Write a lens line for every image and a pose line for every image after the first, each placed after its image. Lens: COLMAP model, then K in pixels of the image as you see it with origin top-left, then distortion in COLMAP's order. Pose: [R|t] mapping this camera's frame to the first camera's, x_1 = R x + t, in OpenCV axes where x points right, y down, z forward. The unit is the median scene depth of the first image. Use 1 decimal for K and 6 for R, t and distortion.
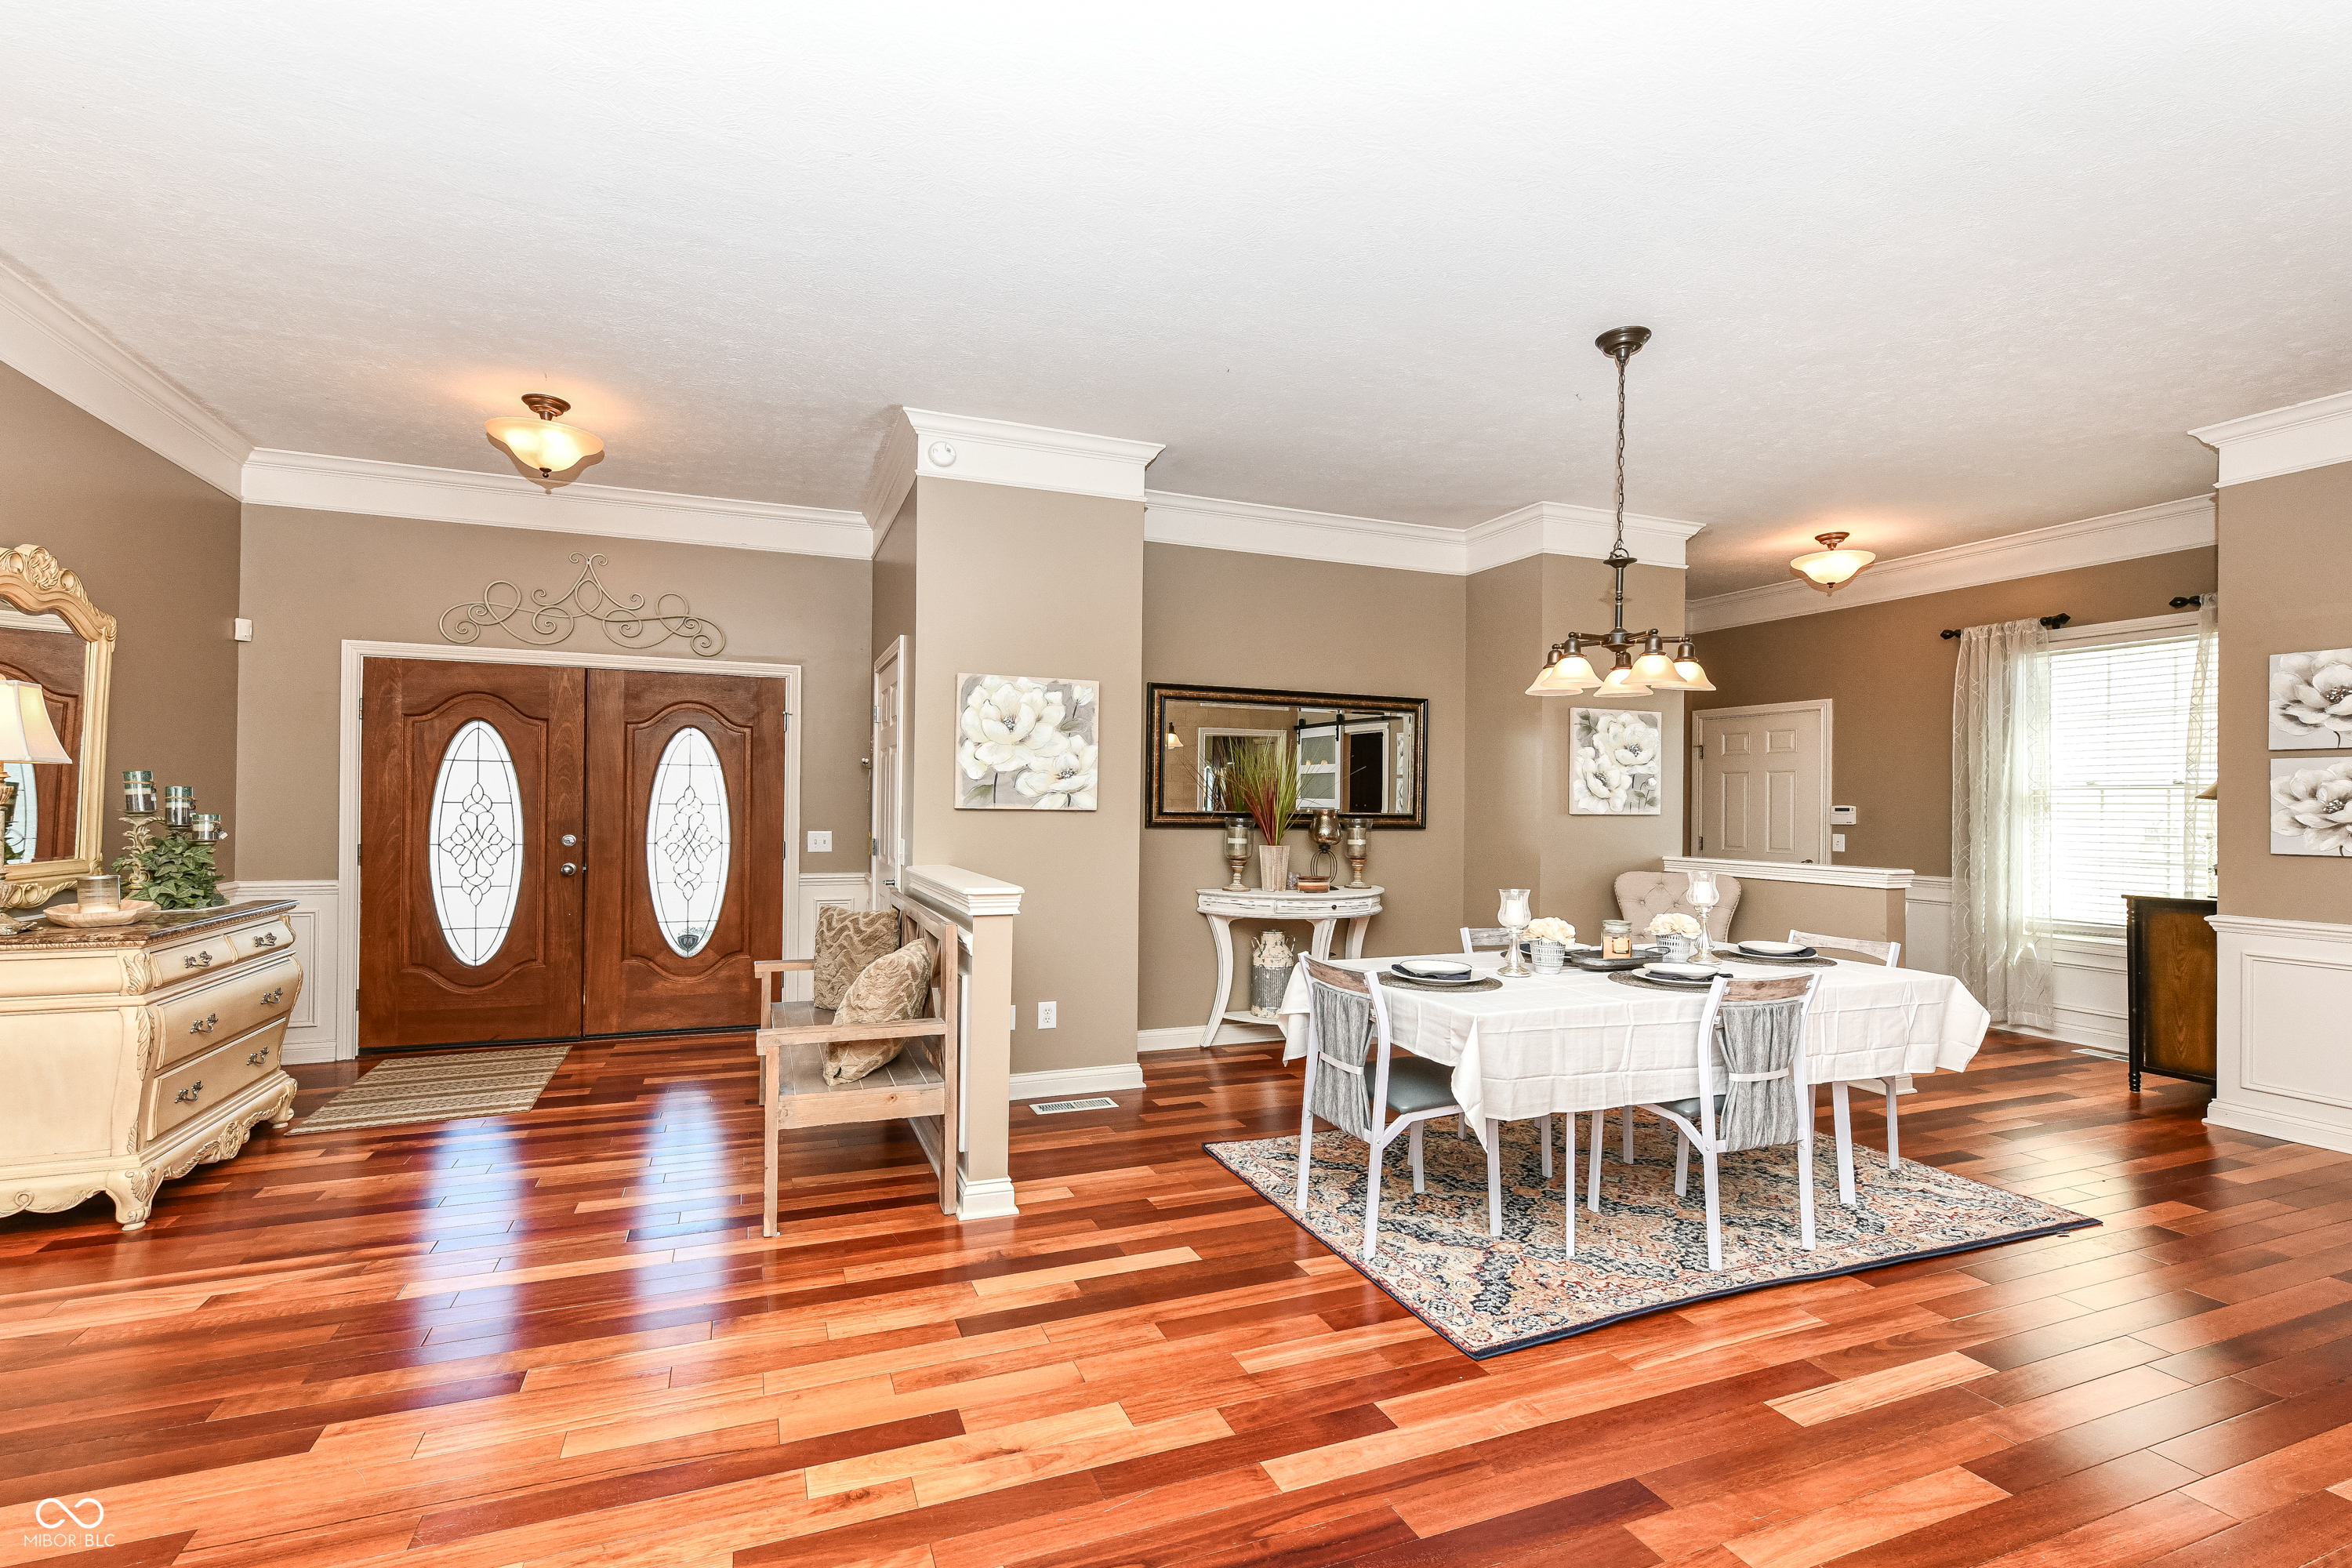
lens RADIAL K [[945.0, 0, 1185.1], [0, 945.0, 797.1], [0, 0, 1]] dist [0.001960, -0.000626]
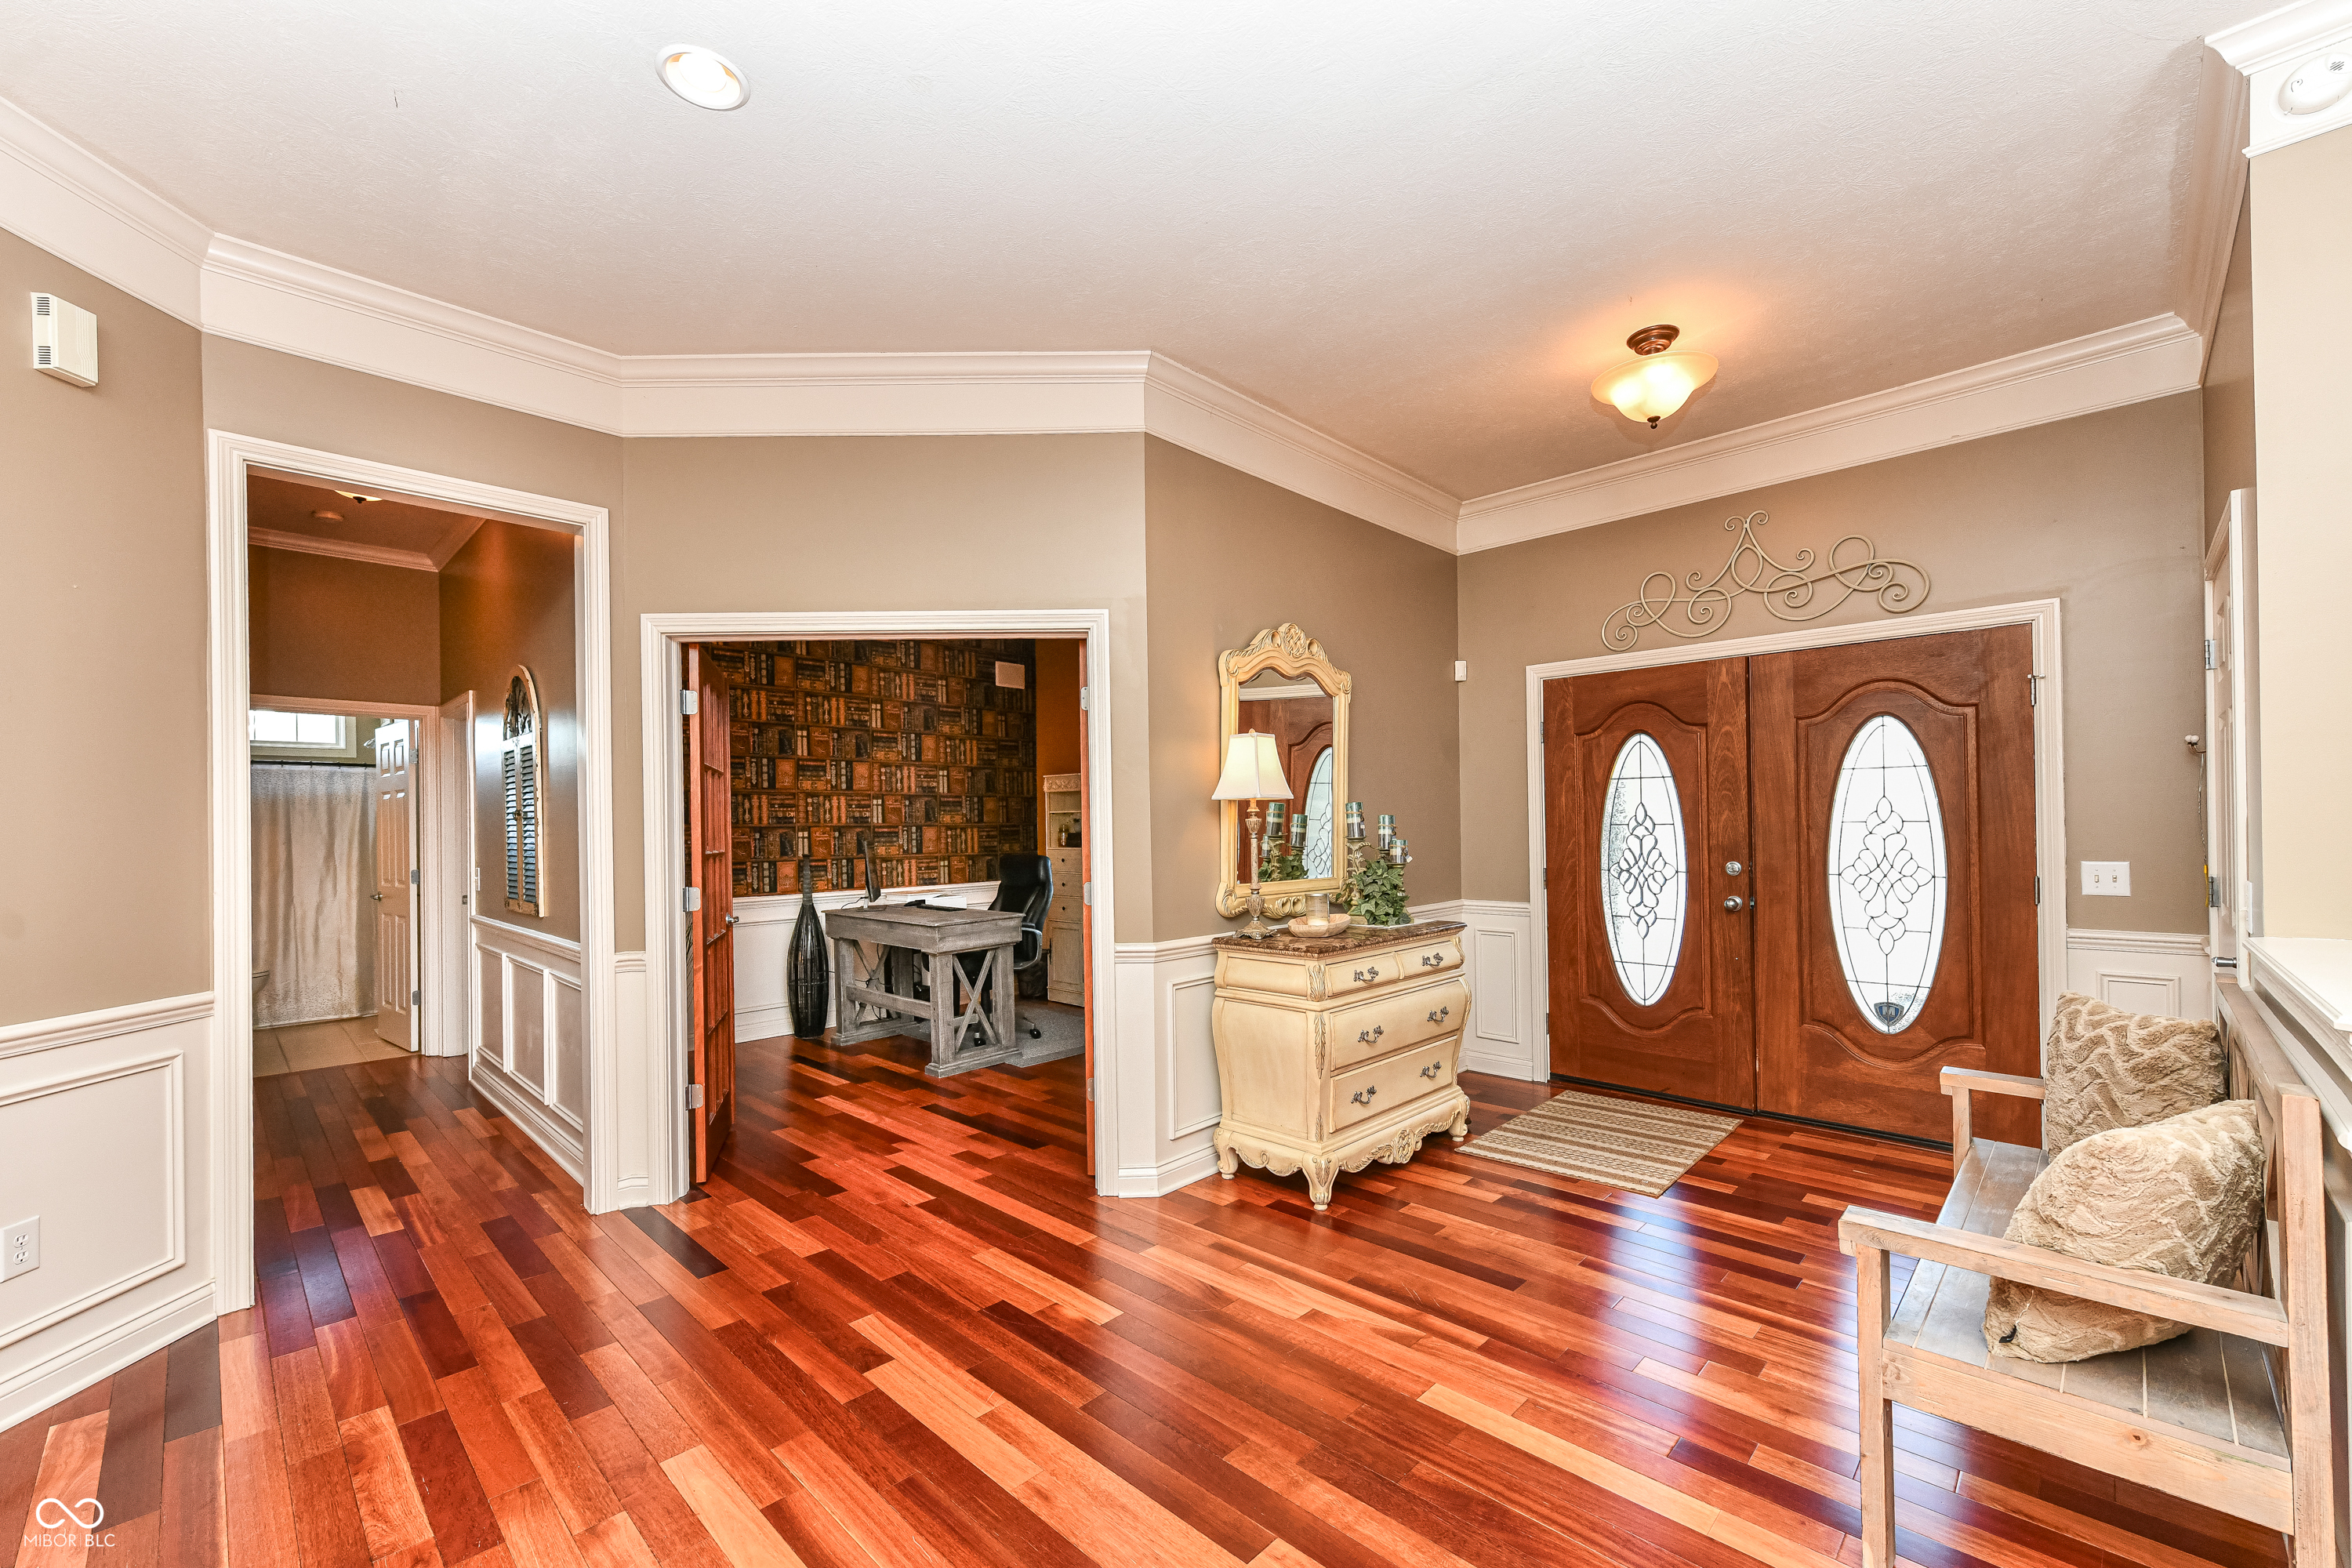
lens RADIAL K [[1055.8, 0, 1199.6], [0, 1055.8, 819.1], [0, 0, 1]] dist [0.004420, -0.000735]
pose [[0.419436, -0.021373, -0.907533, -0.011378], [0.025874, 0.999598, -0.011583, 0.001603], [0.907416, -0.018623, 0.419821, 0.207470]]
